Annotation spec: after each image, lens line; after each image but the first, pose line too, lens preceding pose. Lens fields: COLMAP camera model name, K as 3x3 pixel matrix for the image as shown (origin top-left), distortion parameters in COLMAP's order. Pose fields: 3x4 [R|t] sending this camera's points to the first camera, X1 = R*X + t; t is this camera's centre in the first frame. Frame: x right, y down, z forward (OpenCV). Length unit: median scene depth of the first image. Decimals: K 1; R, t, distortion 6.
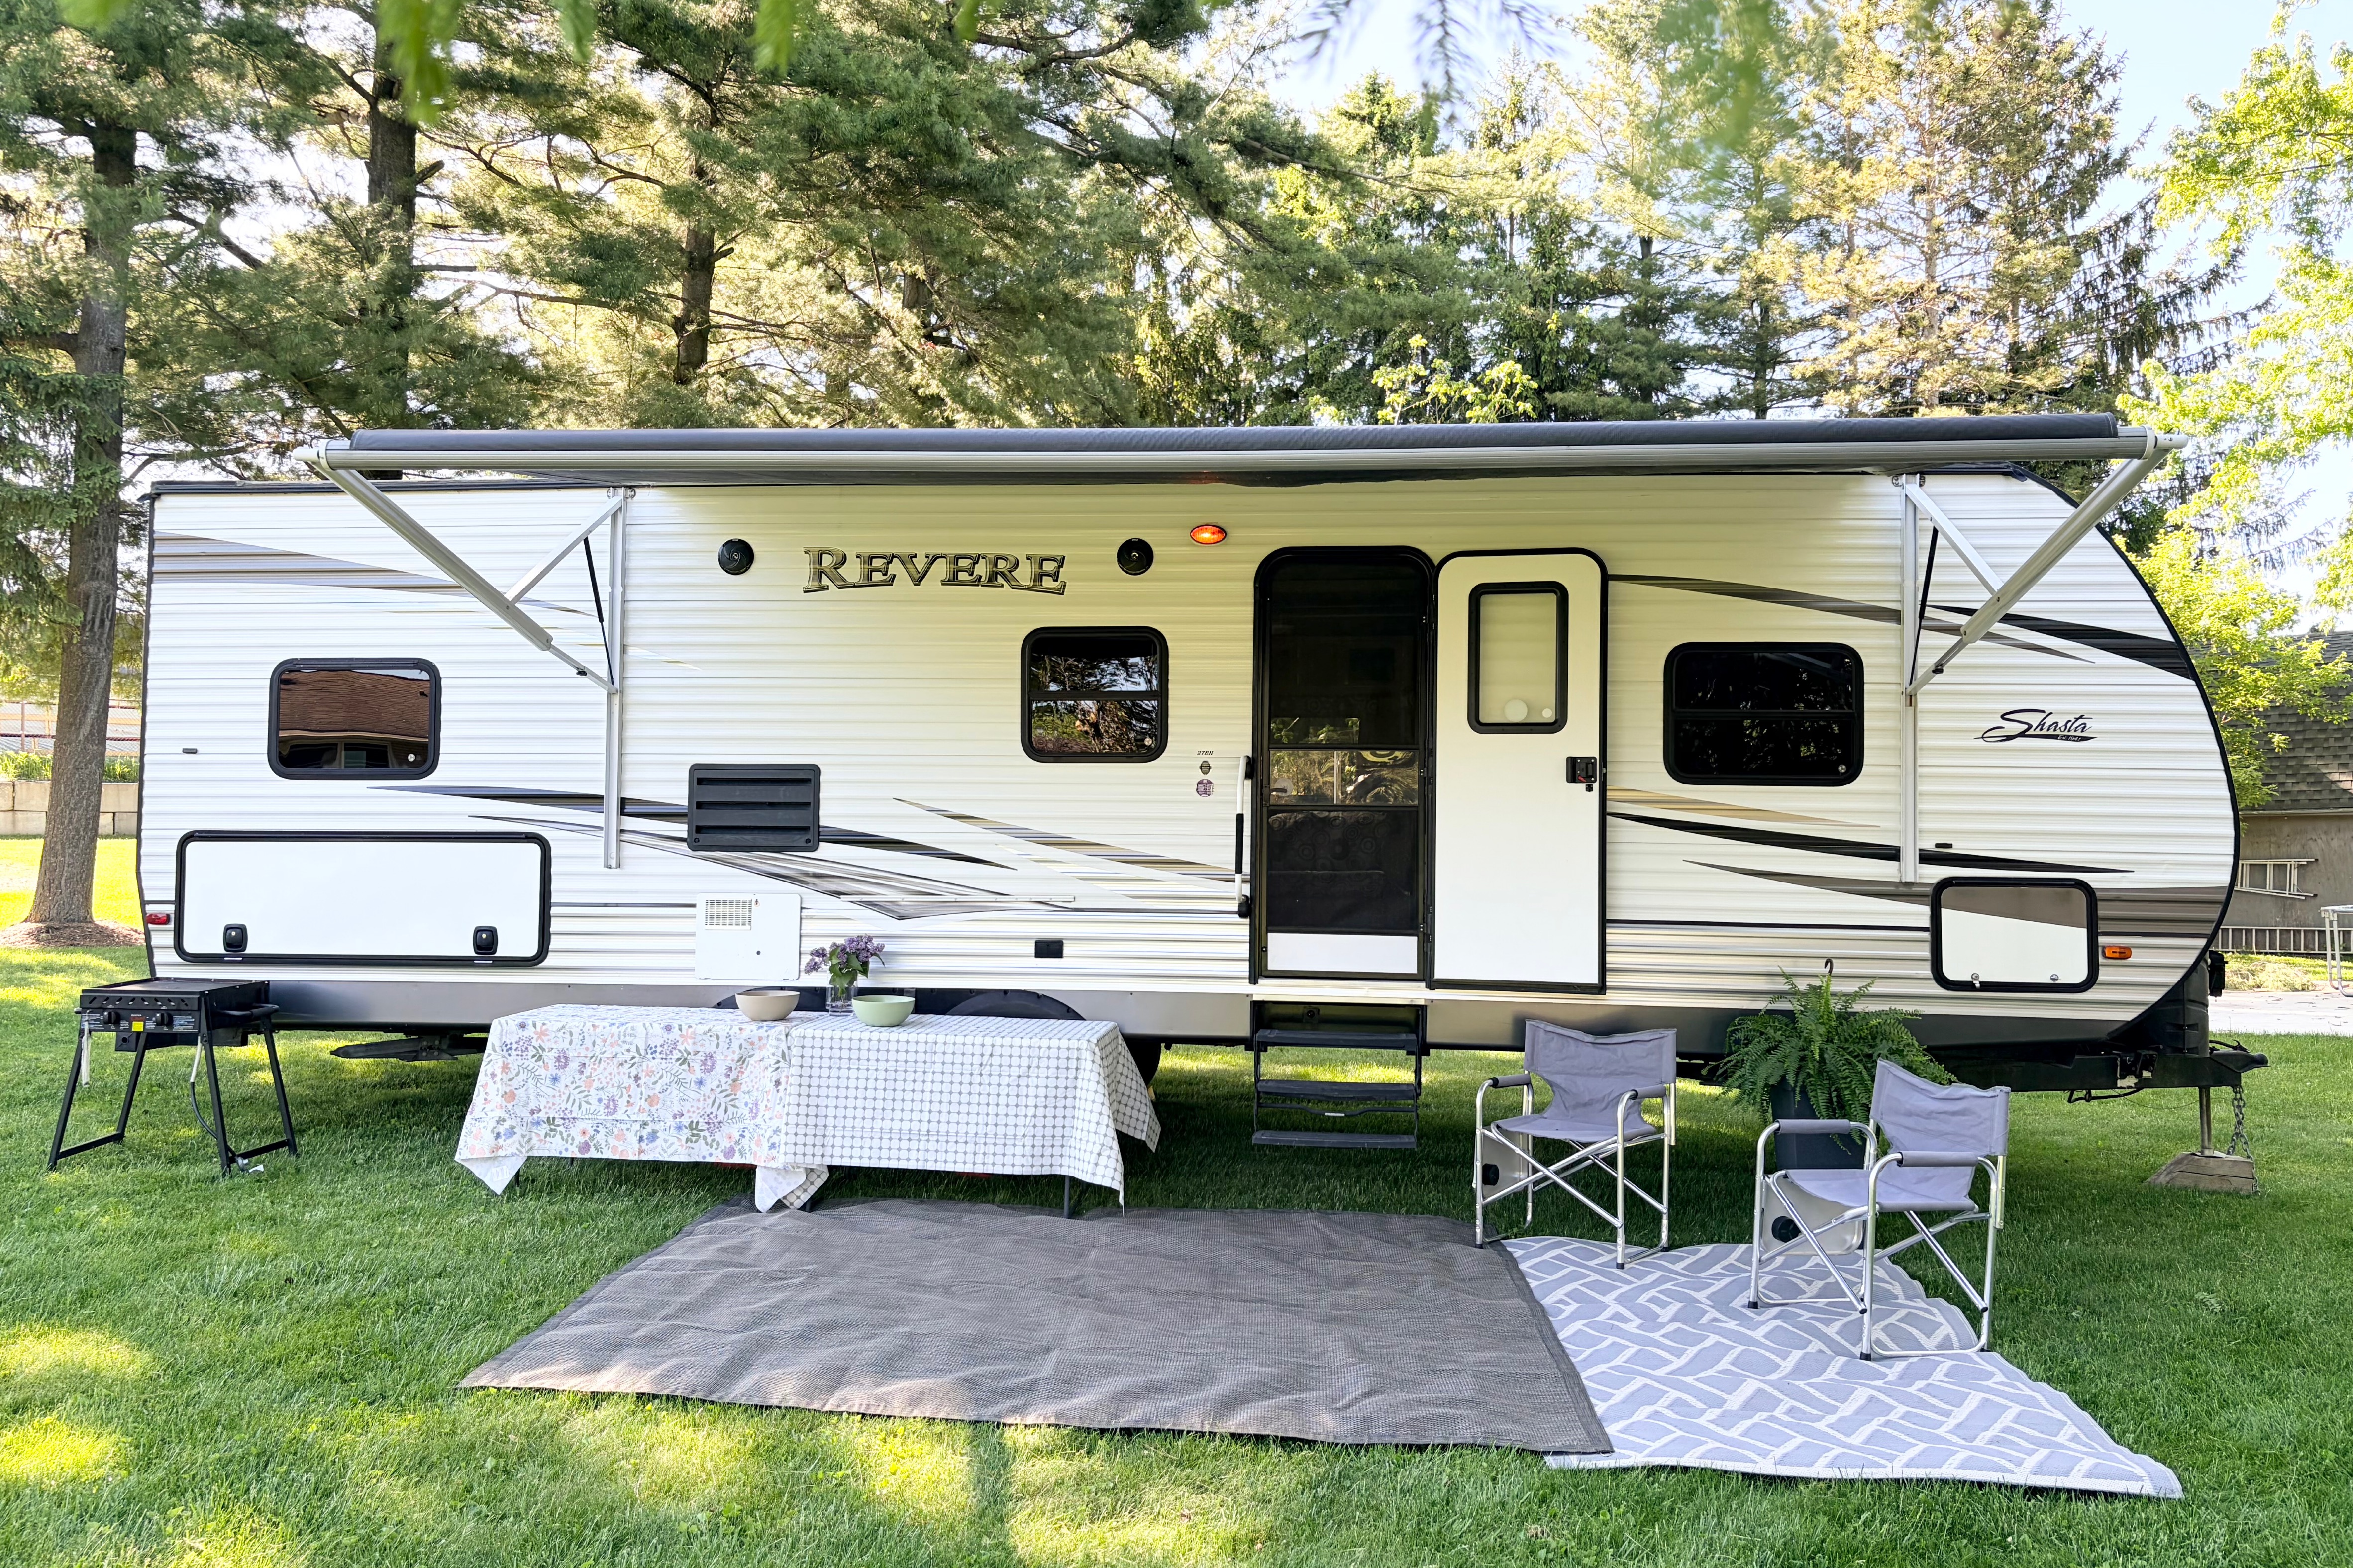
lens RADIAL K [[1767.9, 0, 1176.5], [0, 1767.9, 784.0], [0, 0, 1]] dist [0.073869, -0.099284]
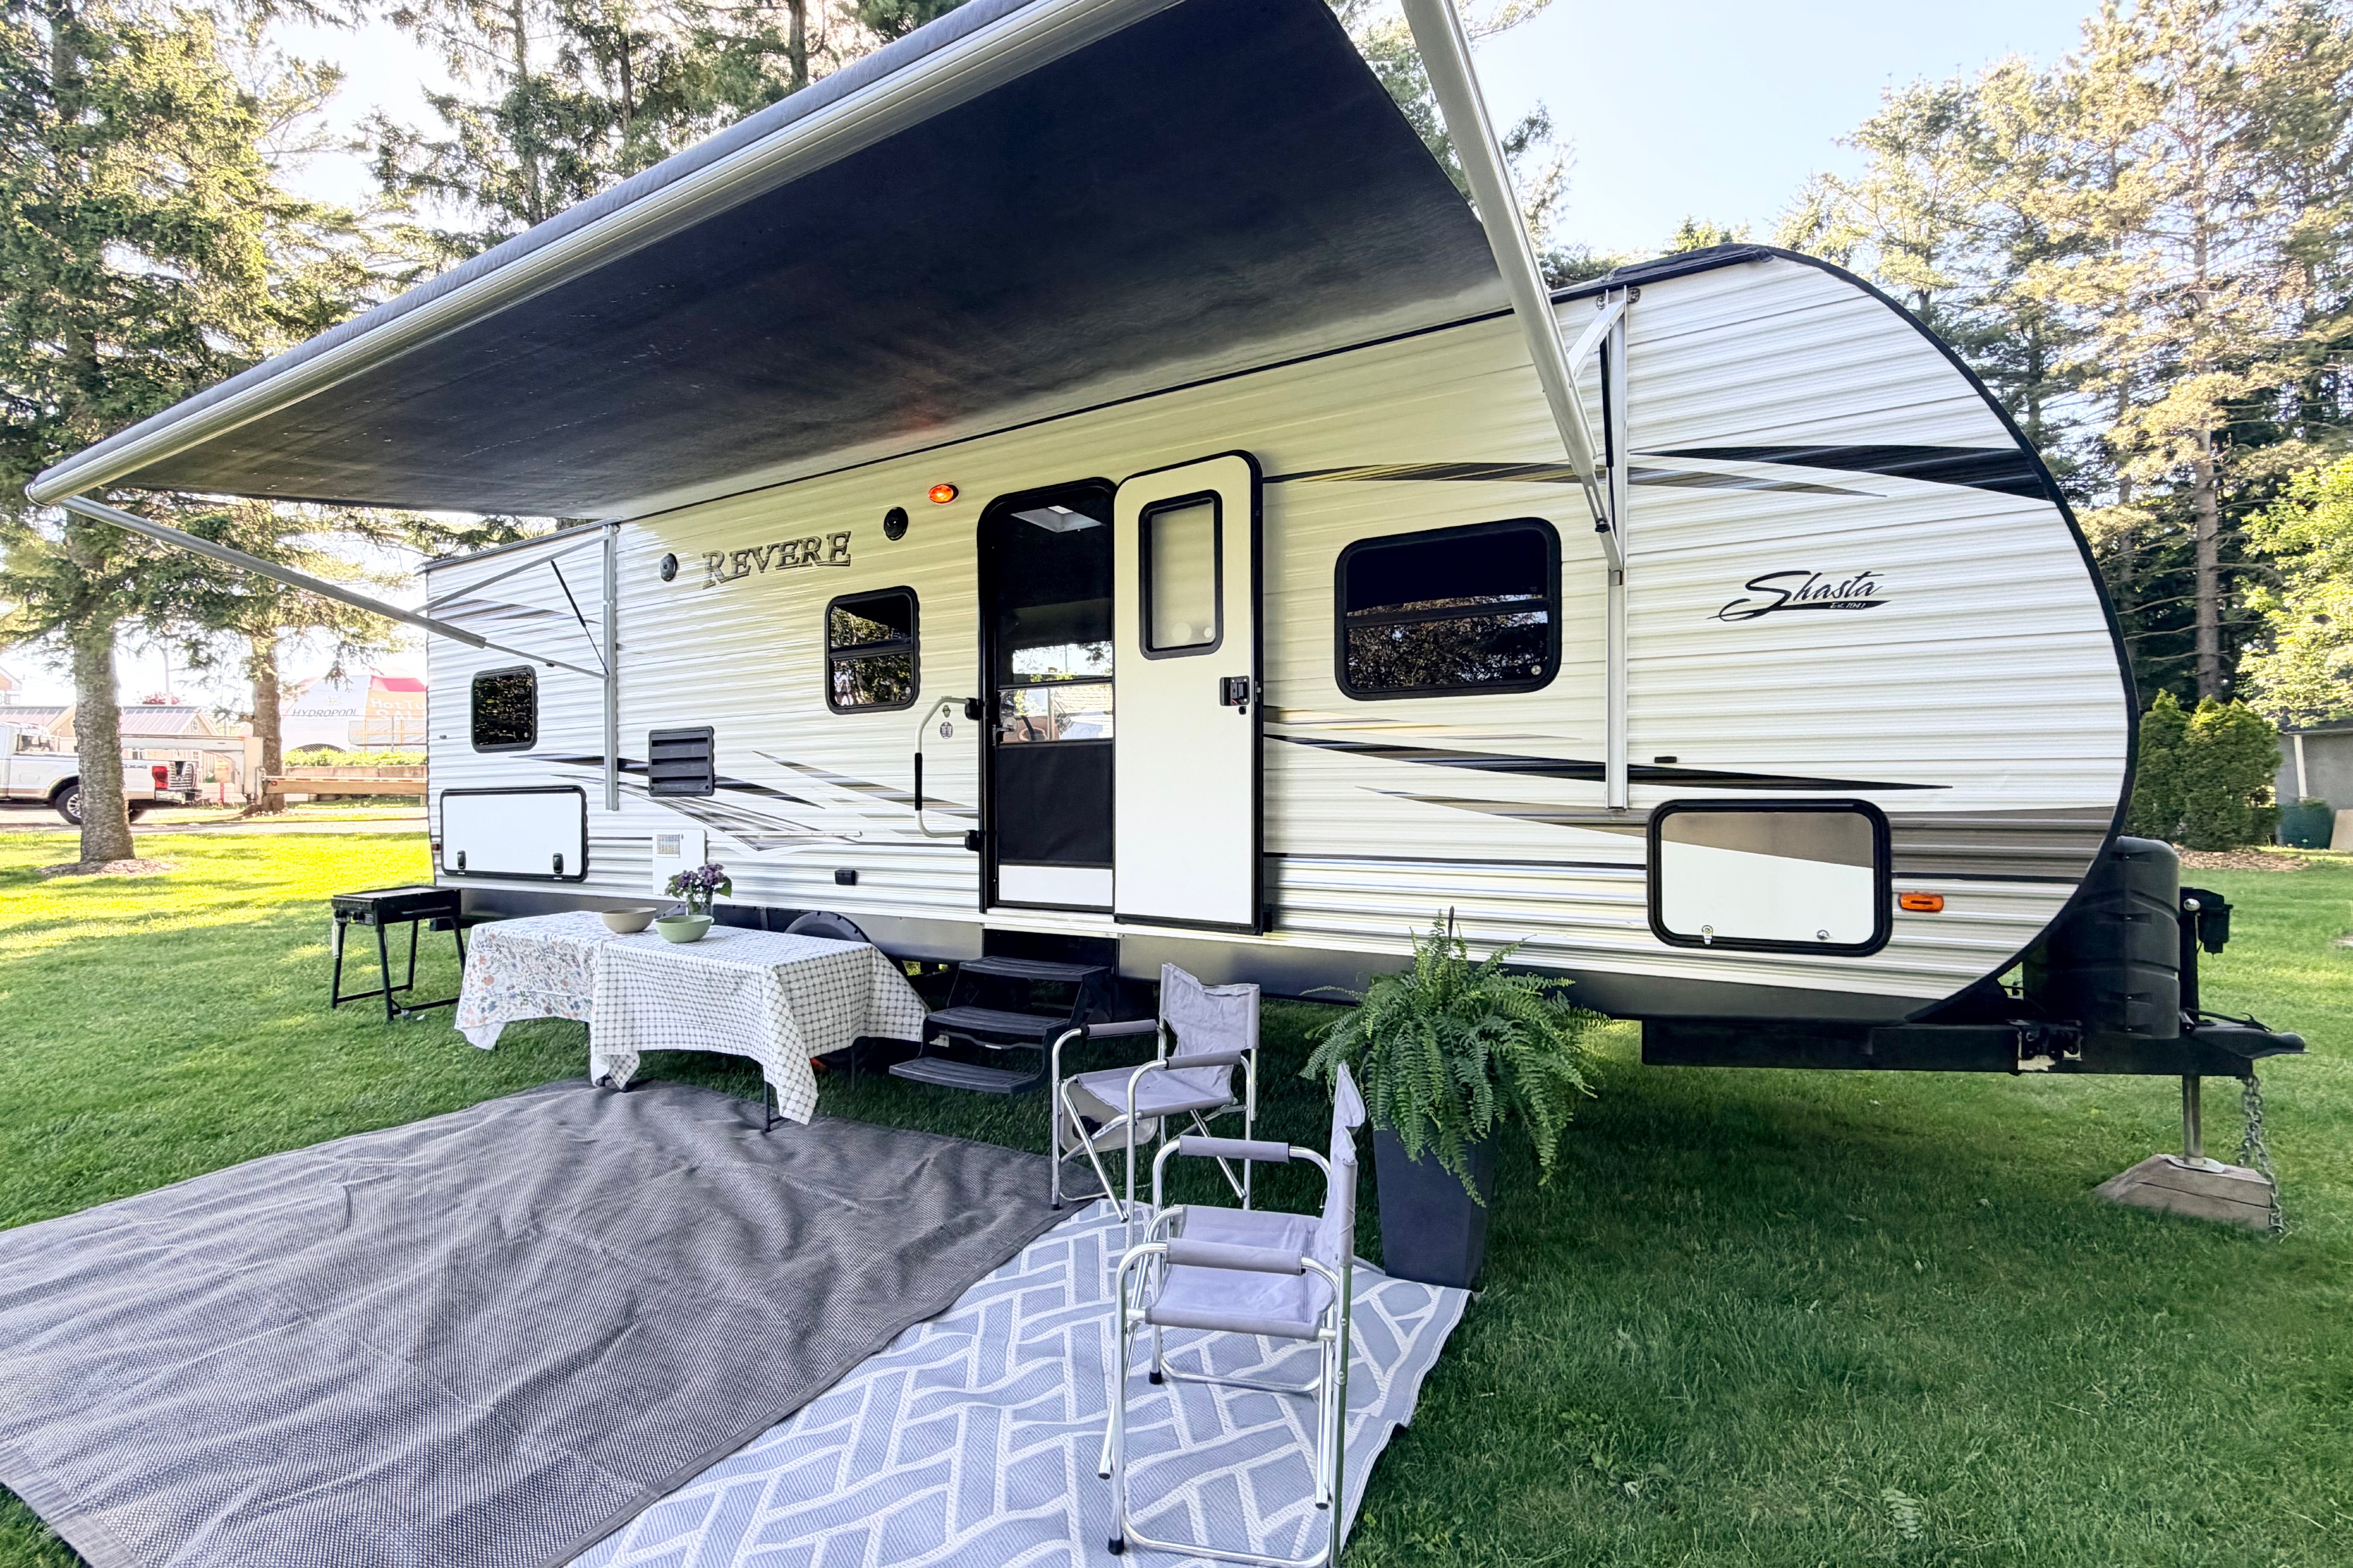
lens RADIAL K [[1040.1, 0, 1176.2], [0, 1040.1, 788.4], [0, 0, 1]] dist [-0.001874, -0.000711]
pose [[0.909562, -0.022725, -0.414947, 0.407756], [0.038453, 0.998822, 0.029588, 0.024432], [0.413786, -0.042868, 0.909364, 0.482048]]
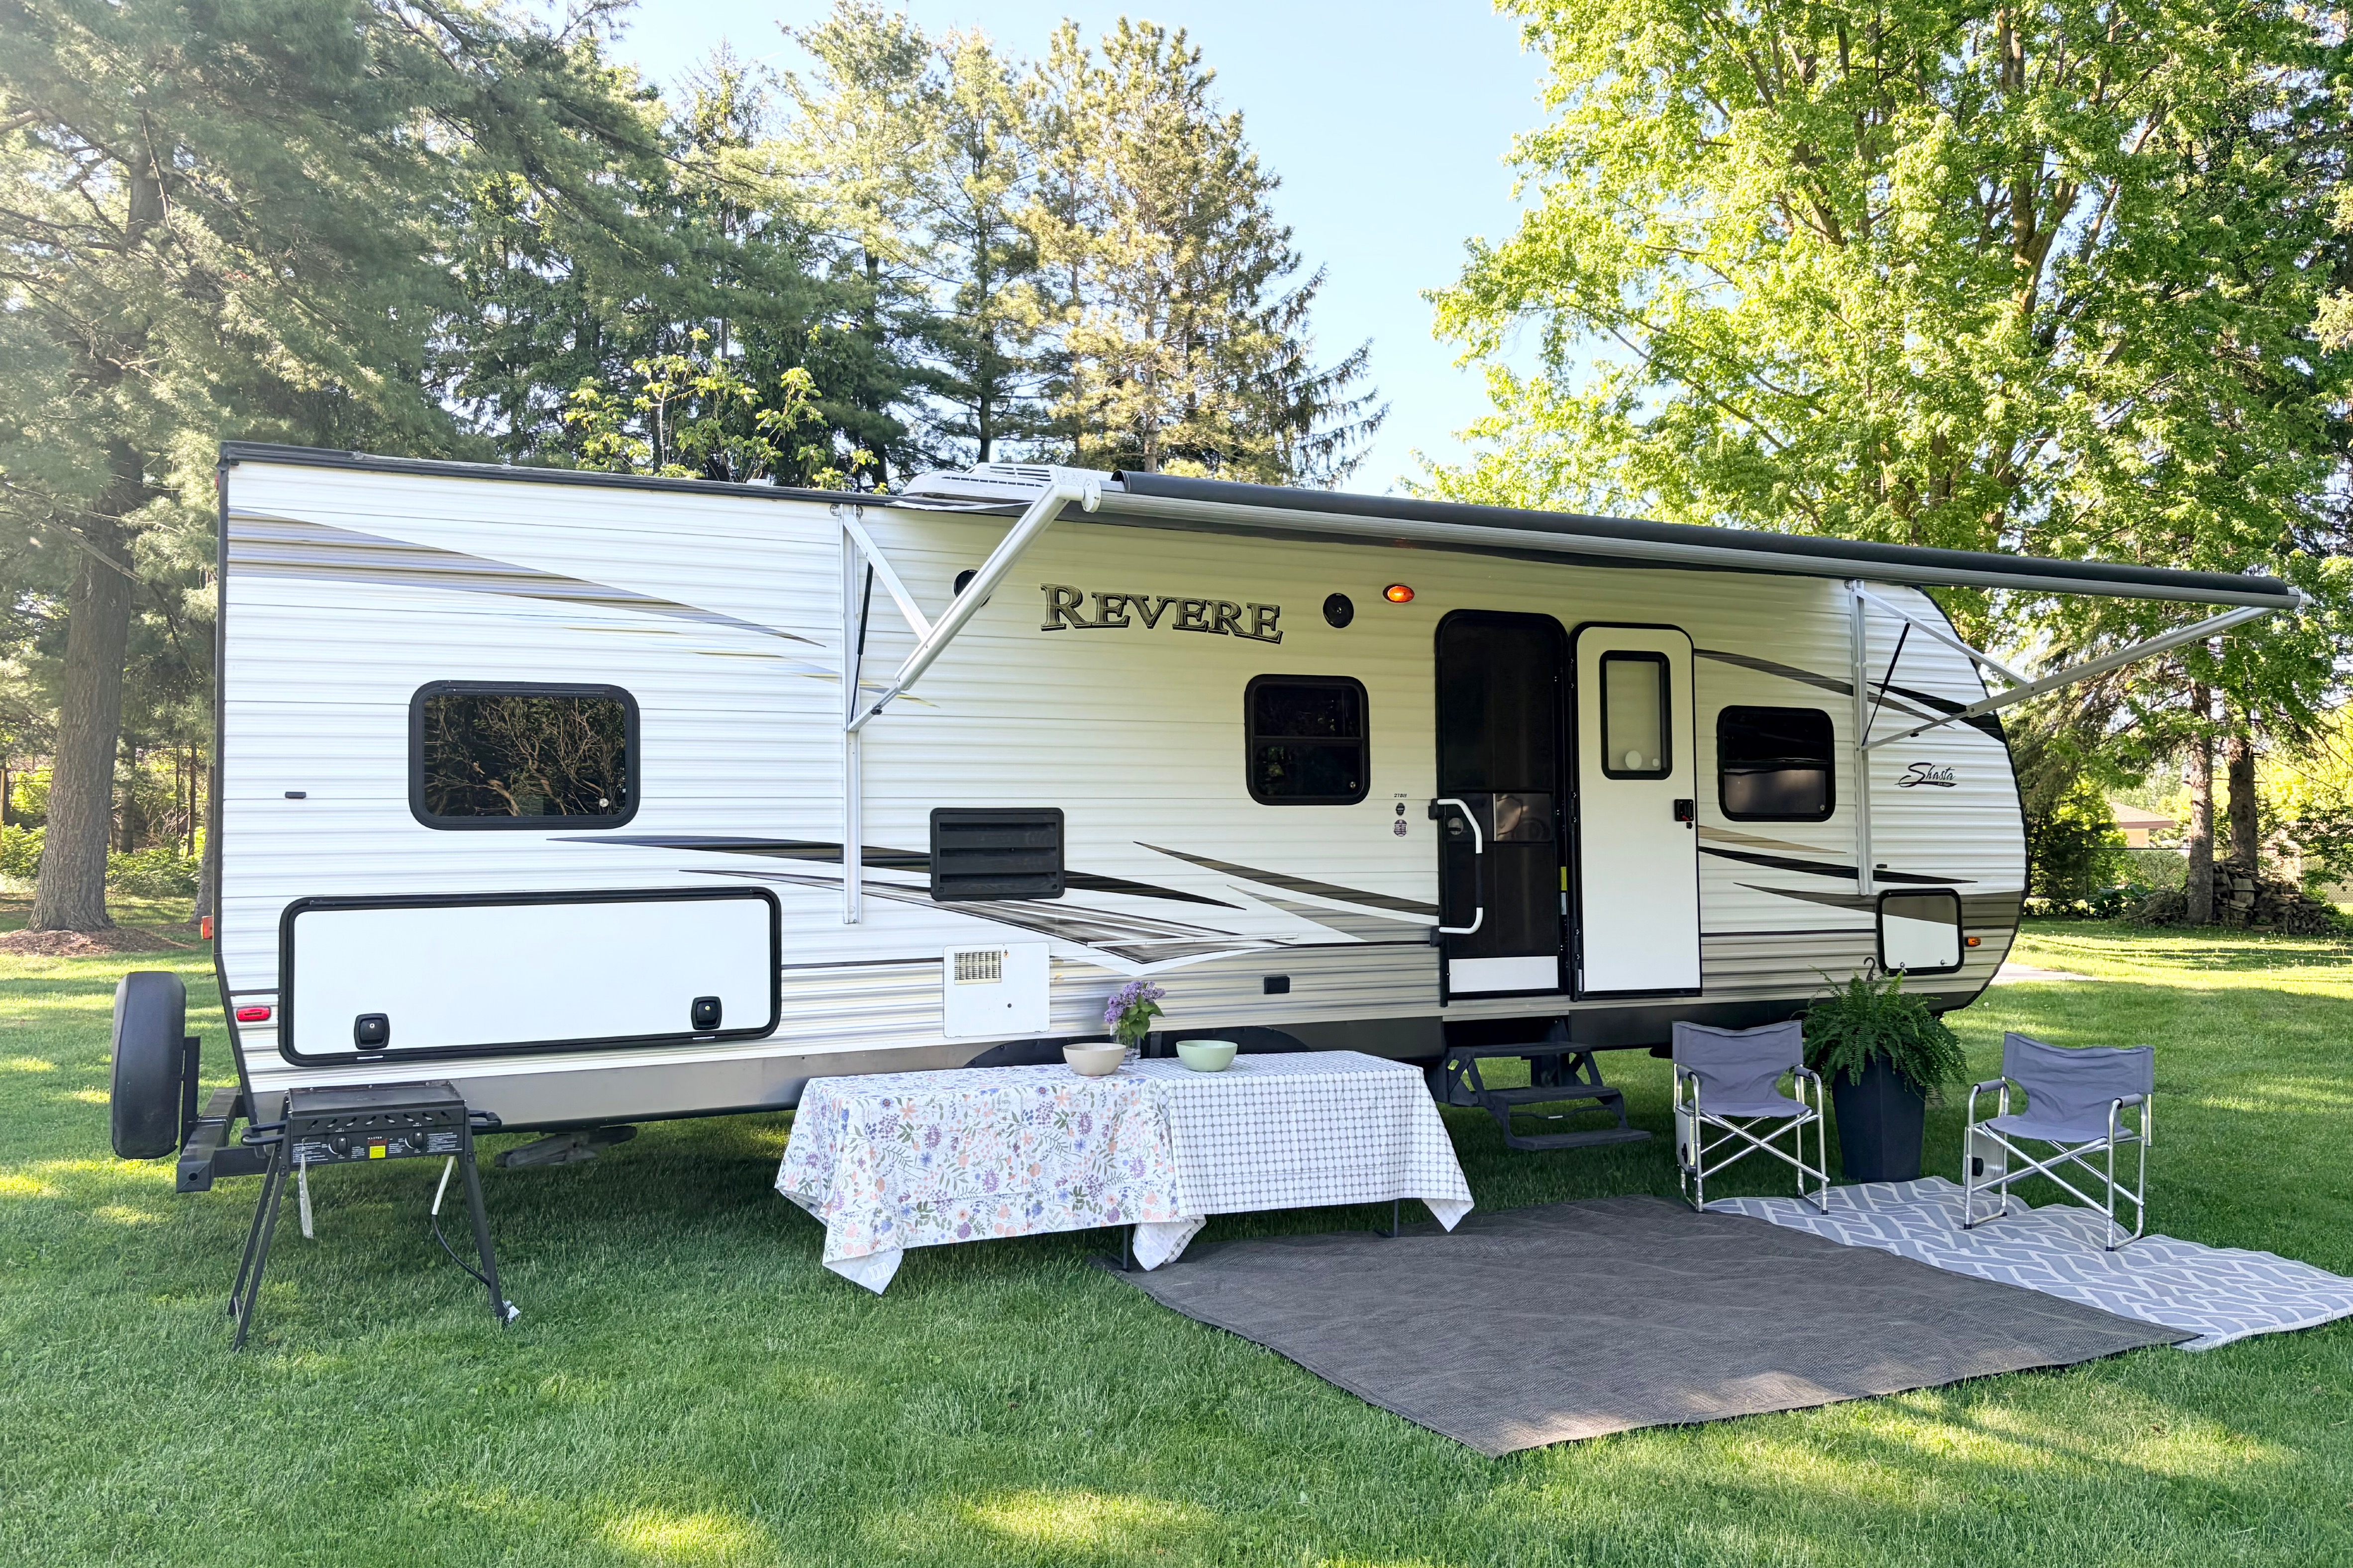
lens RADIAL K [[1771.3, 0, 1174.8], [0, 1771.3, 770.3], [0, 0, 1]] dist [0.080957, -0.138638]
pose [[0.853561, 0.003609, 0.520981, -0.672311], [-0.001384, 0.999988, -0.004659, -0.027966], [-0.520992, 0.003256, 0.853556, 0.143758]]
